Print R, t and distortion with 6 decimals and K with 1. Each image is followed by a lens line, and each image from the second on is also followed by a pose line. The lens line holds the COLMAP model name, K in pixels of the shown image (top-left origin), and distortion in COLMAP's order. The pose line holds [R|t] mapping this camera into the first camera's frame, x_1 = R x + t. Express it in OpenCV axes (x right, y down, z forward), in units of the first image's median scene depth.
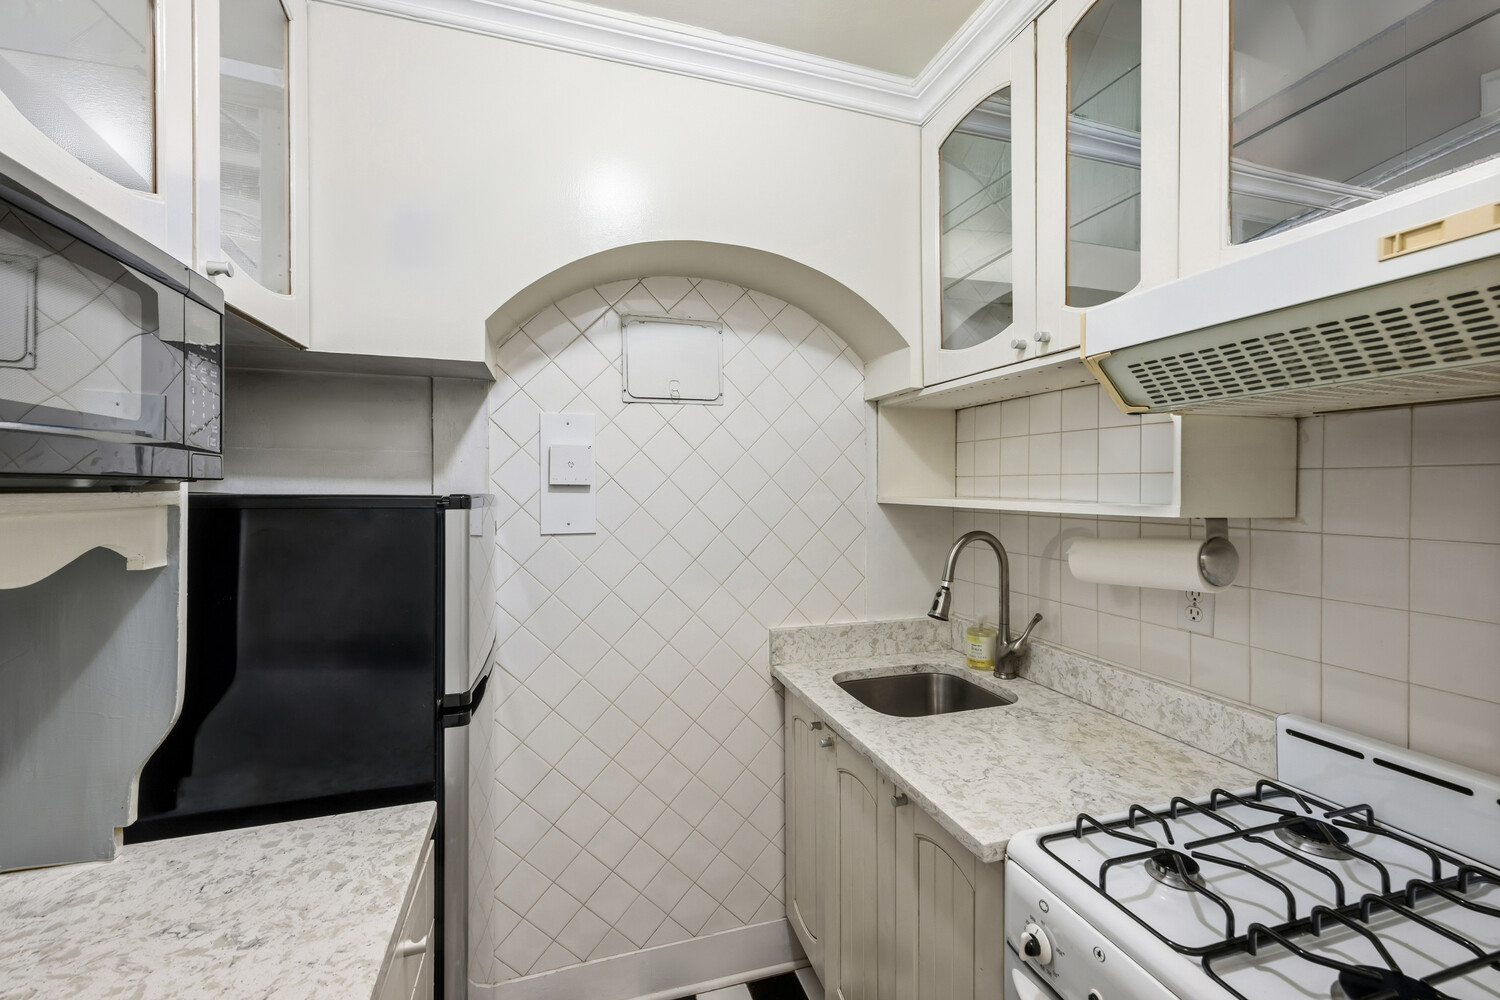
lens RADIAL K [[600.1, 0, 740.4], [0, 600.1, 492.0], [0, 0, 1]] dist [-0.000811, -0.000240]
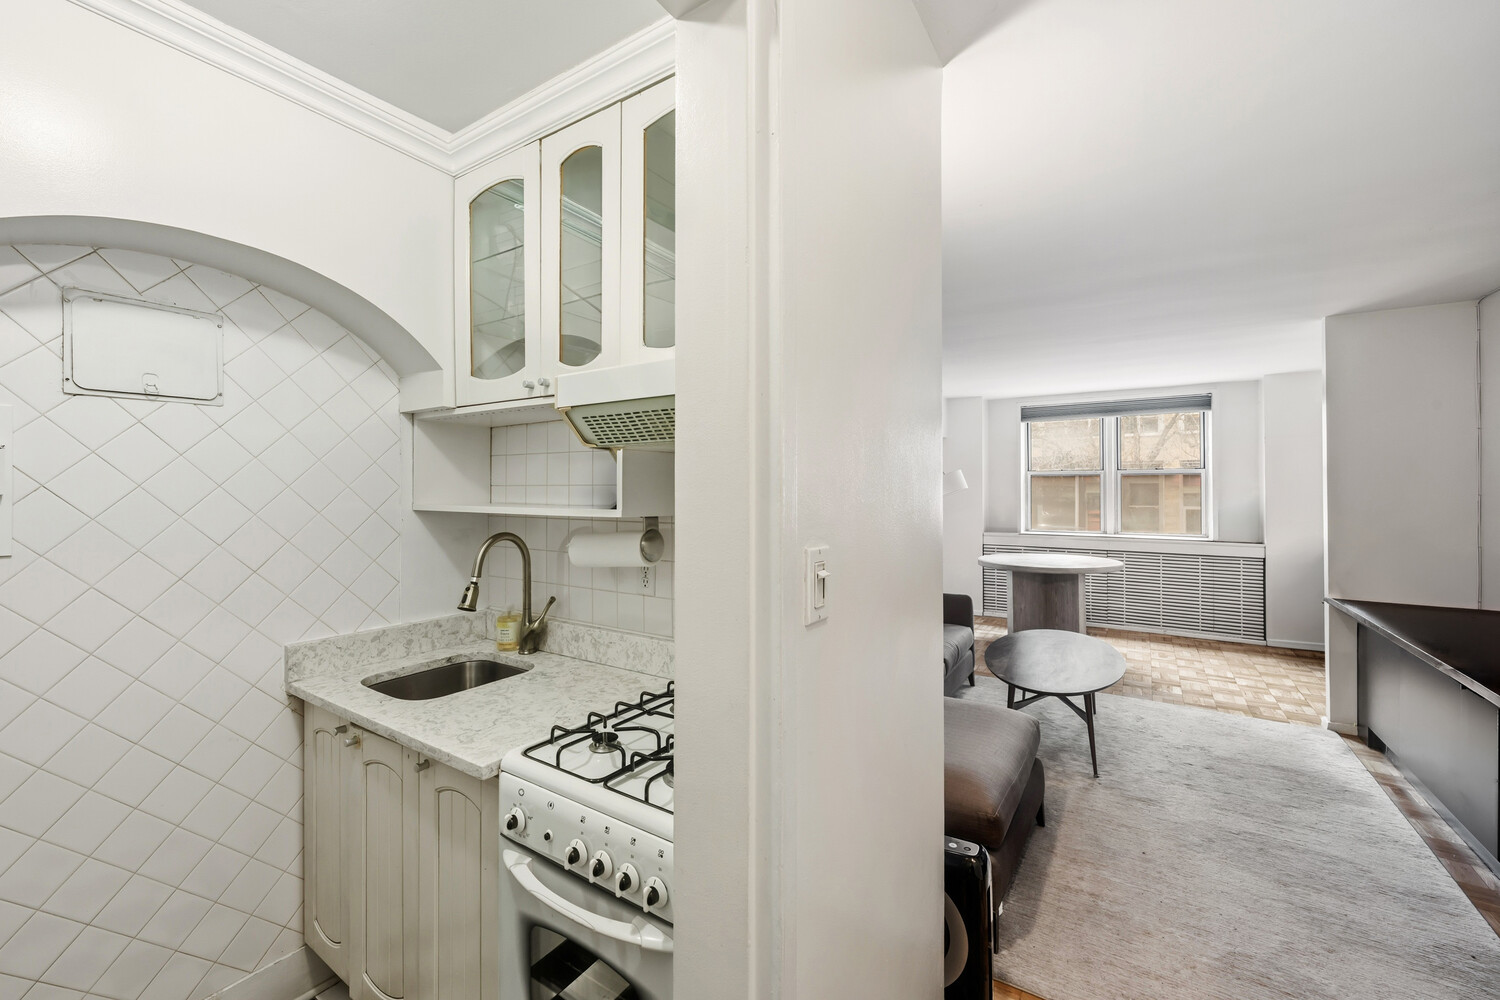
lens RADIAL K [[612.6, 0, 741.0], [0, 612.6, 485.3], [0, 0, 1]] dist [-0.001535, 0.000021]
pose [[0.774037, 0.006023, 0.633112, -0.009016], [0.004249, 0.999883, -0.014707, -0.009307], [-0.633126, 0.014074, 0.773921, -0.255368]]
